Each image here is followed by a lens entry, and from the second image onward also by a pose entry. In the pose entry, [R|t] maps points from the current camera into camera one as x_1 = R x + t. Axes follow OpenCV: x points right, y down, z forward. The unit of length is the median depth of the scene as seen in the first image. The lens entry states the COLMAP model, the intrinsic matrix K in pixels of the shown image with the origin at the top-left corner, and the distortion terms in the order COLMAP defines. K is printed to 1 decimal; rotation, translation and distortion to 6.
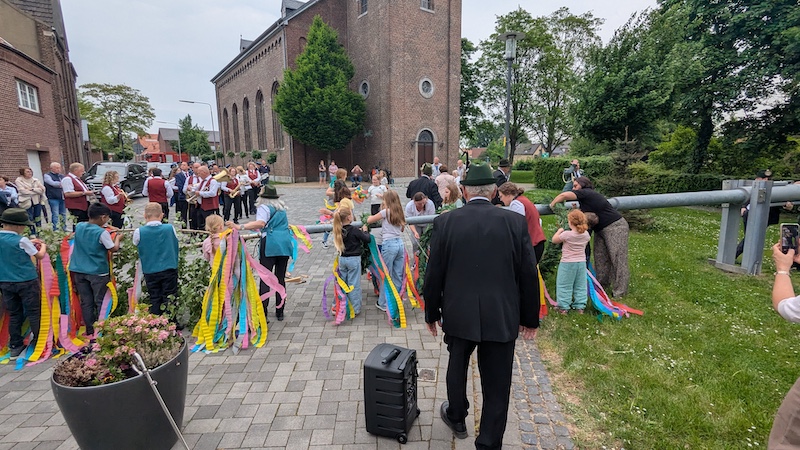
lens RADIAL K [[386.7, 0, 388.4], [0, 386.7, 224.1], [0, 0, 1]] dist [-0.001139, -0.000222]
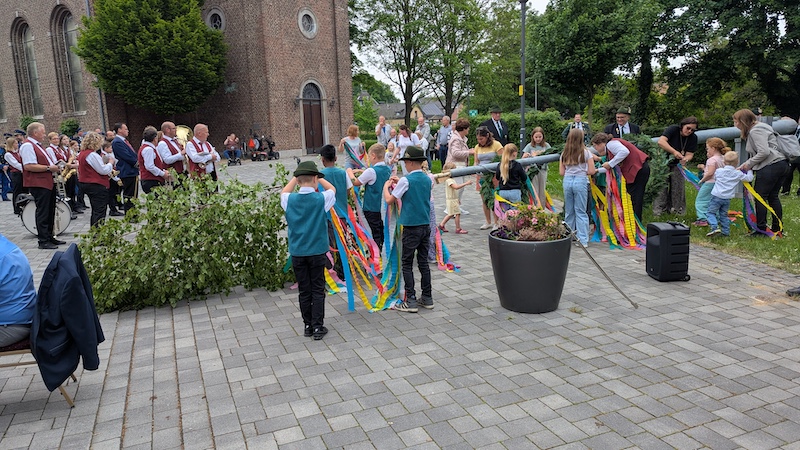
lens RADIAL K [[563.9, 0, 400.0], [0, 563.9, 225.0], [0, 0, 1]] dist [0.066038, -0.057715]
pose [[0.935457, -0.095584, 0.340271, -0.154166], [0.094827, 0.995314, 0.018894, 0.020064], [-0.340482, 0.014593, 0.940138, -0.059787]]
